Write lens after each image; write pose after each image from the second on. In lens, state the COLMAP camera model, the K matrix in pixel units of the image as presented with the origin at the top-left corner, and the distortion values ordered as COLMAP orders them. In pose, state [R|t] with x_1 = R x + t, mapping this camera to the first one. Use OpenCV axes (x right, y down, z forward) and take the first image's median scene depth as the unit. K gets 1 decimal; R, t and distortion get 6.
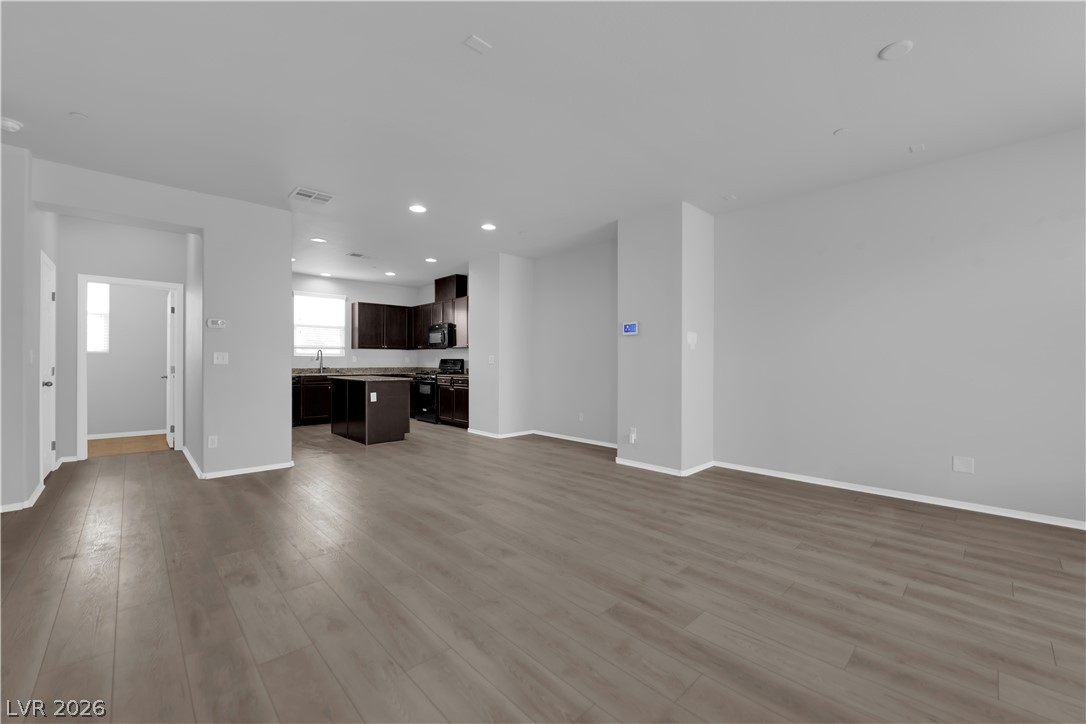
lens RADIAL K [[433.1, 0, 539.1], [0, 433.1, 360.4], [0, 0, 1]] dist [-0.000042, 0.001776]
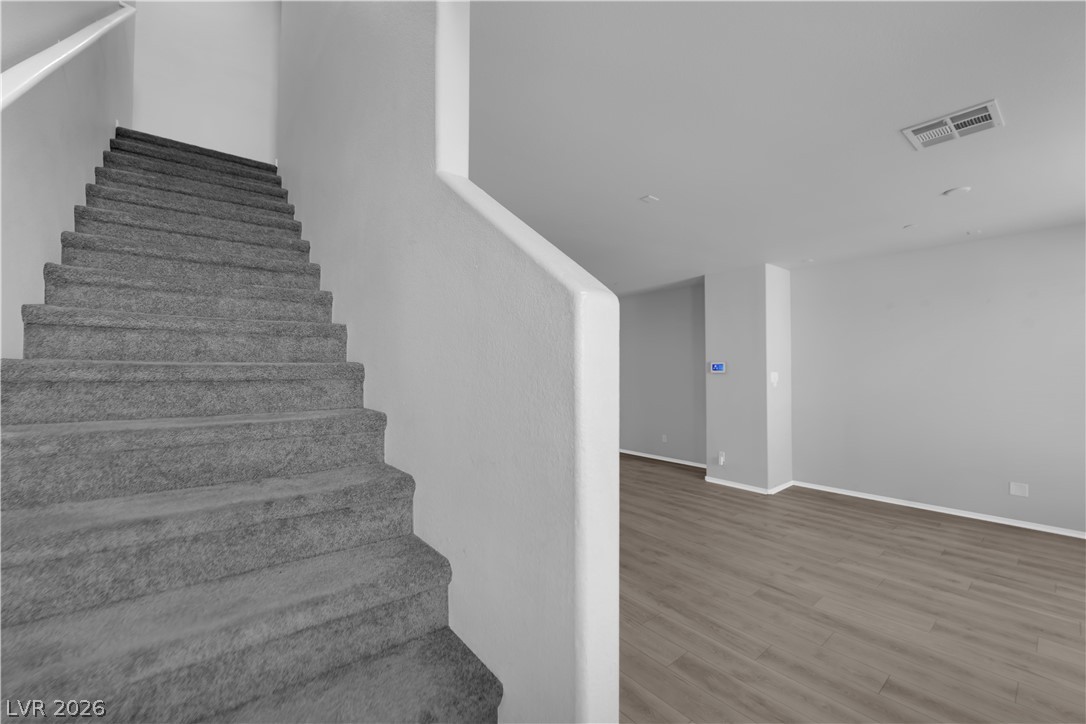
lens RADIAL K [[433.1, 0, 545.7], [0, 433.1, 363.6], [0, 0, 1]] dist [-0.000042, 0.001776]
pose [[0.997969, -0.008853, -0.063078, -0.291159], [0.008455, 0.999943, -0.006567, -0.127343], [0.063132, 0.006021, 0.997987, -0.331433]]
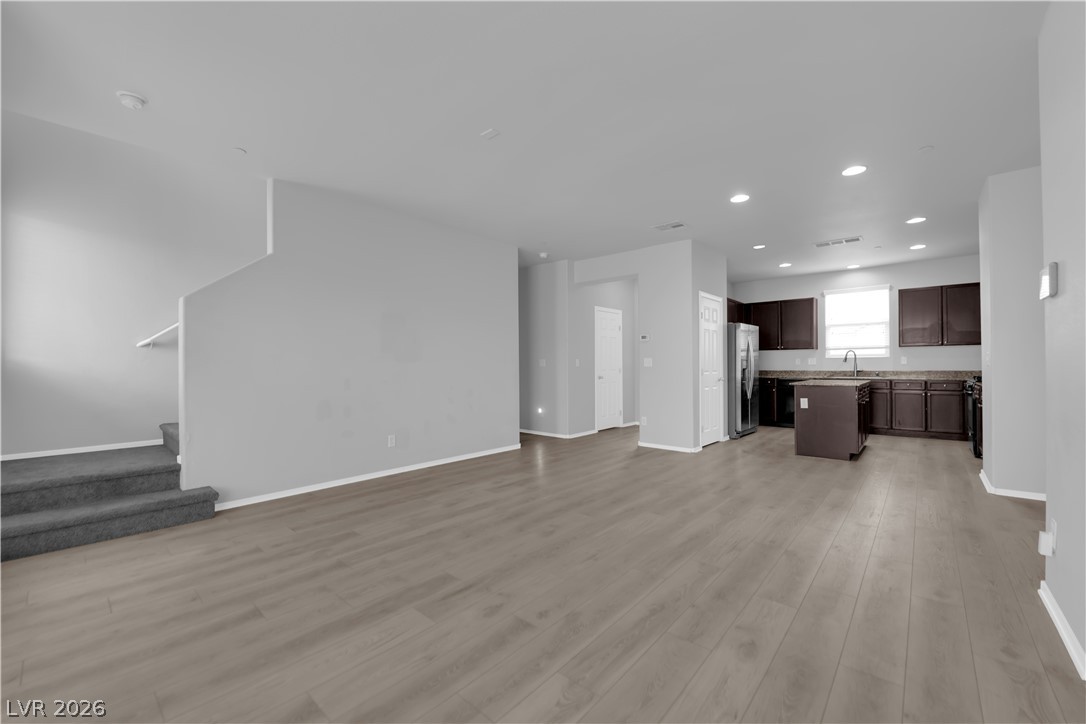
lens RADIAL K [[433.1, 0, 550.8], [0, 433.1, 365.0], [0, 0, 1]] dist [-0.000042, 0.001776]
pose [[0.110594, -0.003805, -0.993858, 0.896393], [0.010524, 0.999941, -0.002658, 0.004626], [0.993810, -0.010165, 0.110627, 0.751572]]
